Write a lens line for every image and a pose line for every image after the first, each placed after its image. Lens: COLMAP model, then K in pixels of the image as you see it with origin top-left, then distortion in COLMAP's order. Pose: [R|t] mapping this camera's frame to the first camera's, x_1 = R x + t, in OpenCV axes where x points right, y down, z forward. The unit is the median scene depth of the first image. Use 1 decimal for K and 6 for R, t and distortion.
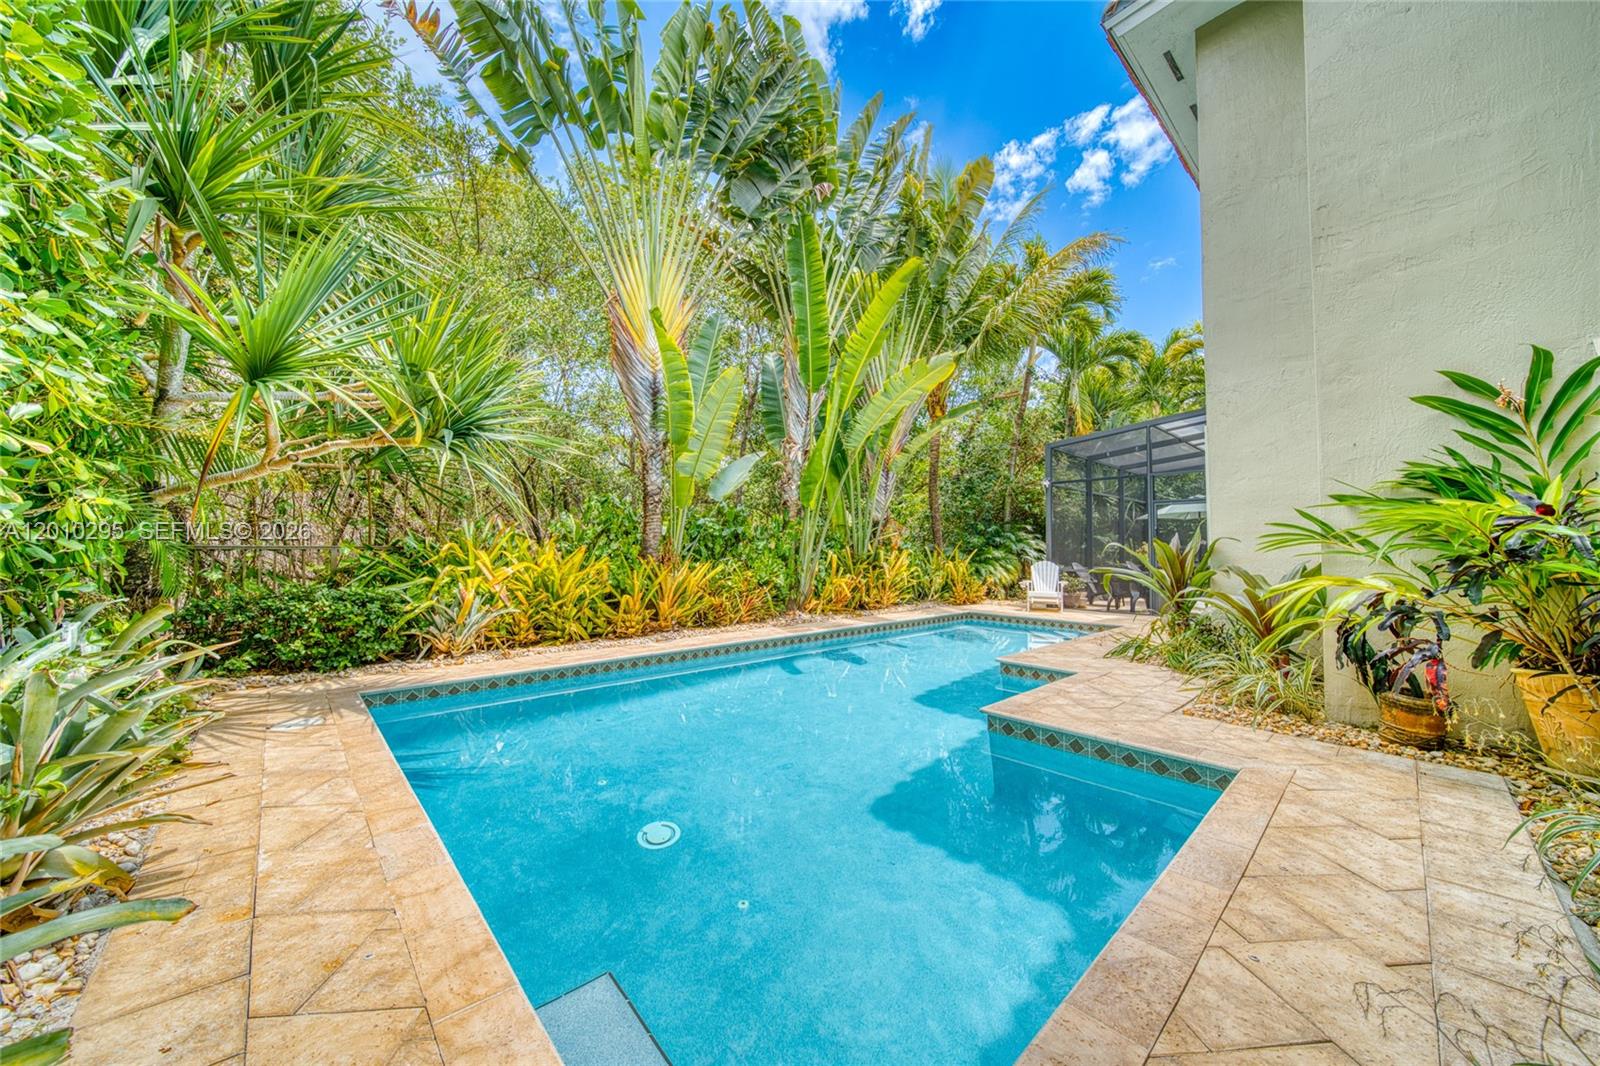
lens RADIAL K [[564.7, 0, 801.3], [0, 564.7, 527.7], [0, 0, 1]] dist [0.000147, -0.000035]
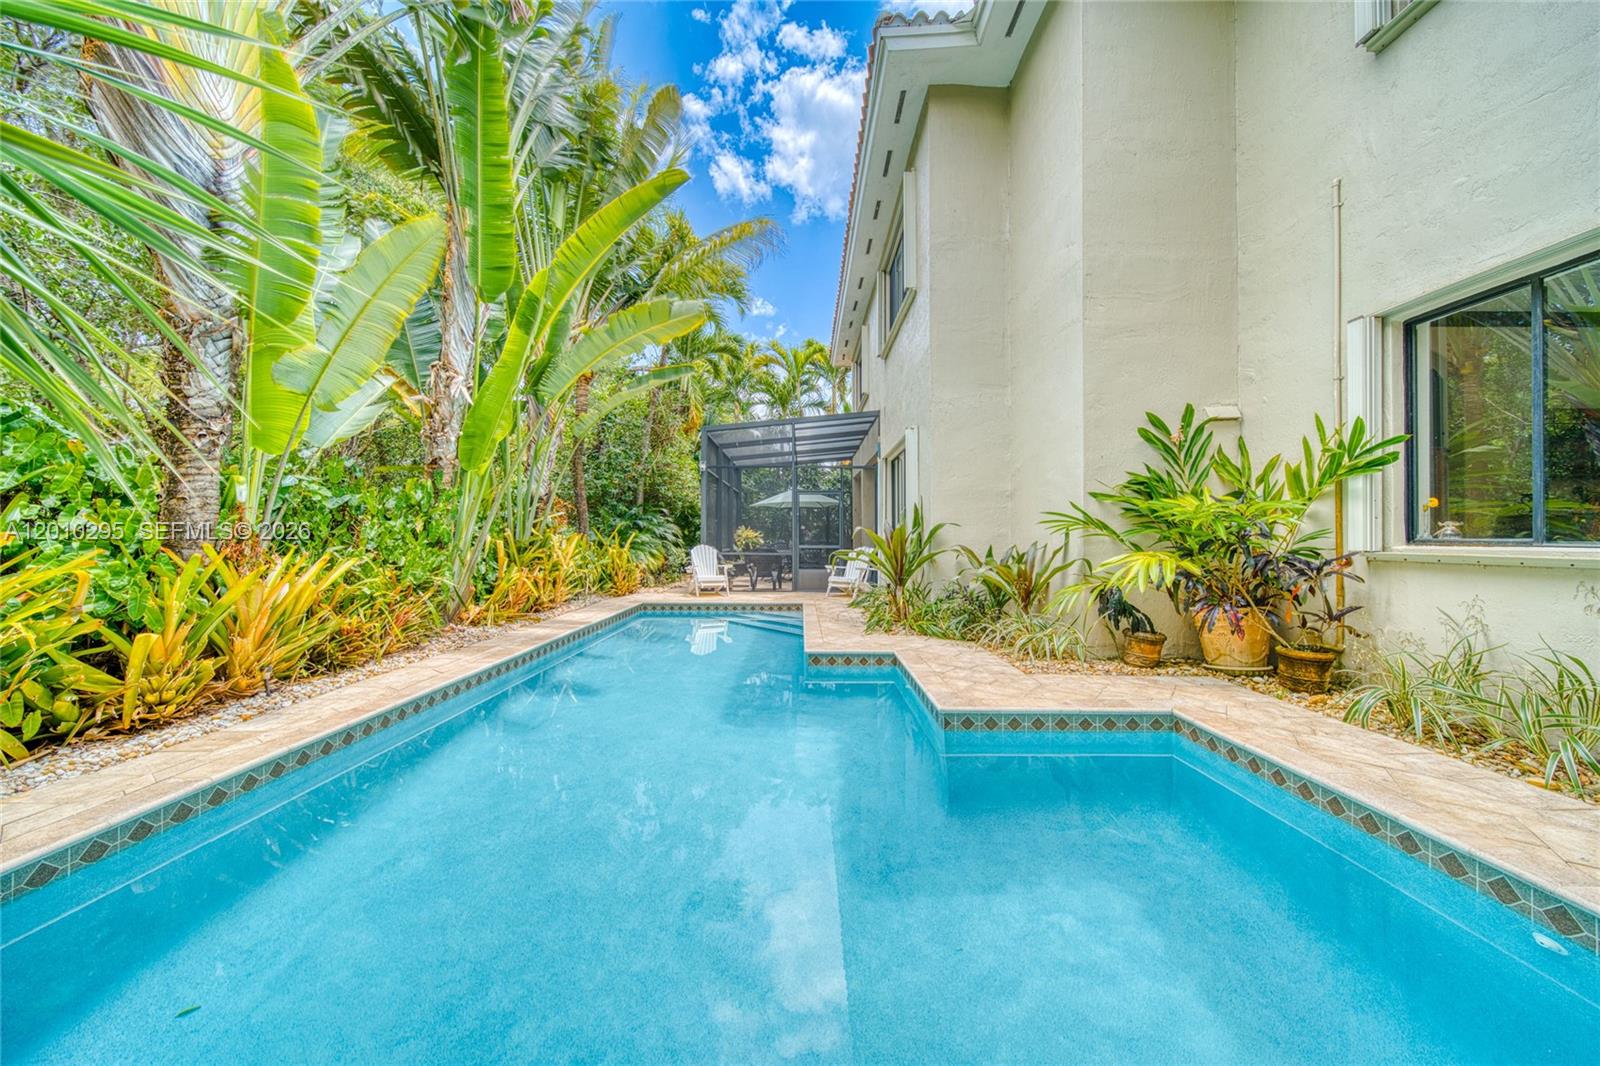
lens RADIAL K [[564.7, 0, 803.1], [0, 564.7, 532.6], [0, 0, 1]] dist [0.000147, -0.000035]
pose [[0.681953, 0.001143, 0.731395, -0.256544], [-0.027703, 0.999322, 0.024269, 0.012275], [-0.730872, -0.036813, 0.681522, 0.289369]]
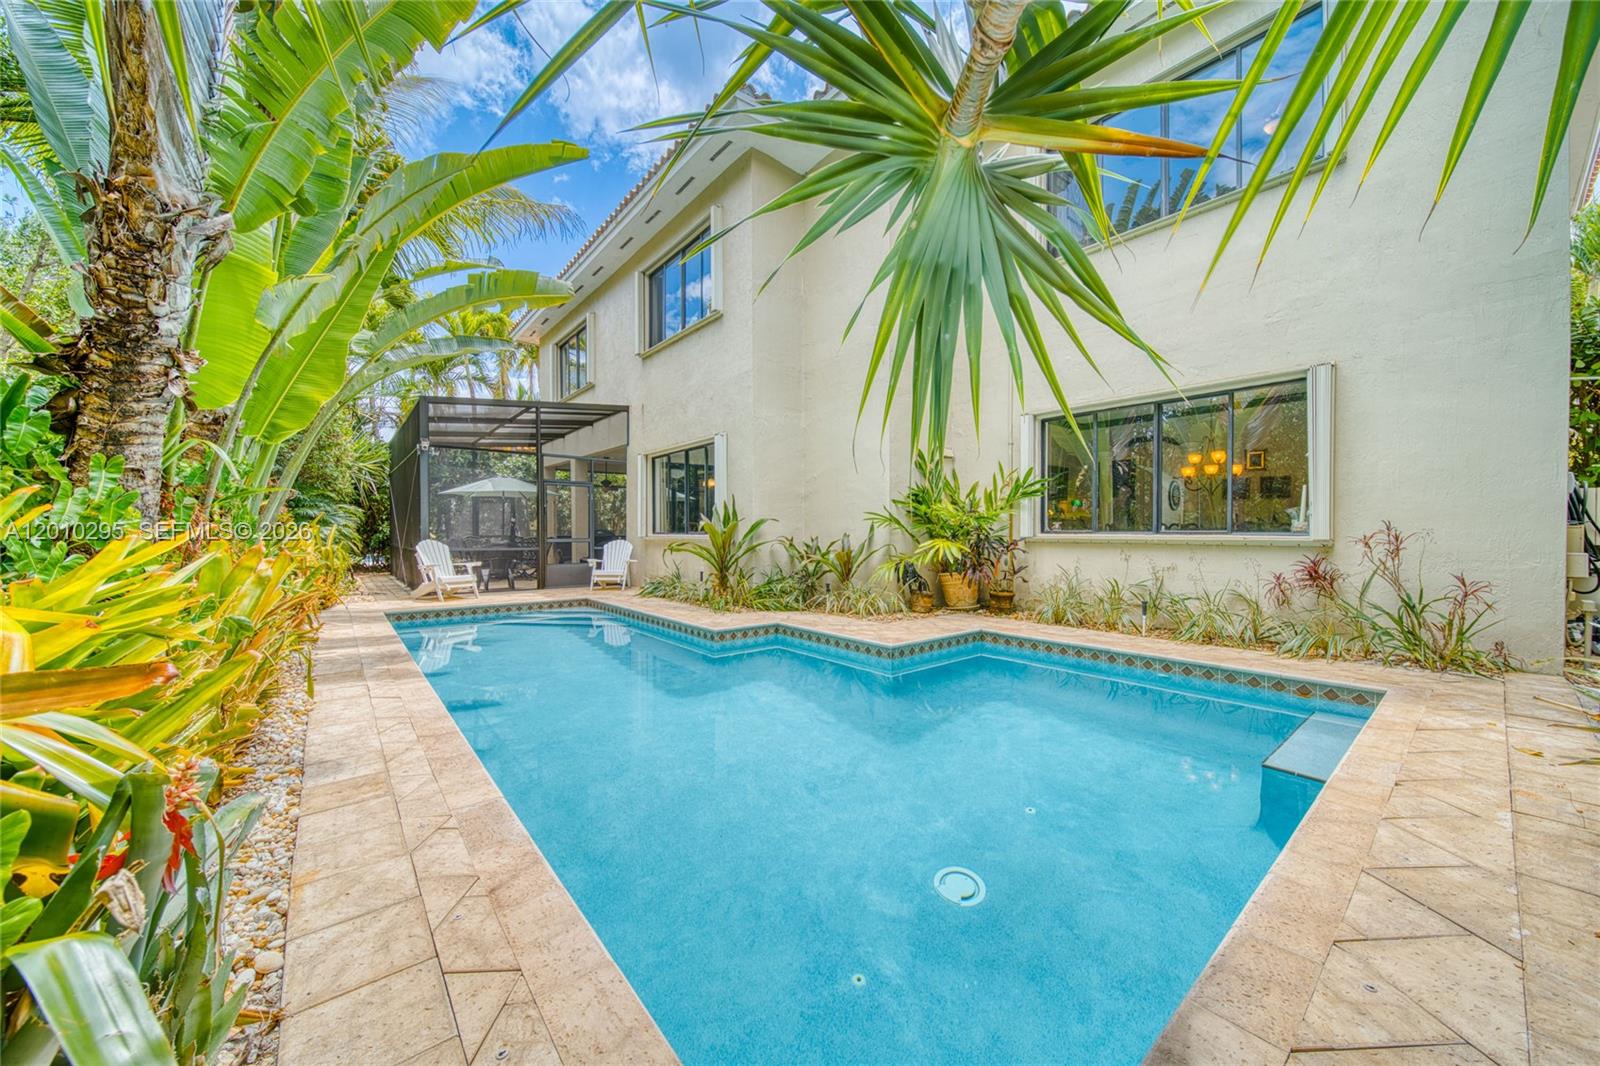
lens RADIAL K [[564.7, 0, 811.3], [0, 564.7, 539.3], [0, 0, 1]] dist [0.000147, -0.000035]
pose [[0.052863, -0.020112, 0.998399, -0.533912], [-0.040878, 0.998916, 0.022287, 0.024461], [-0.997765, -0.041990, 0.051983, 0.587734]]
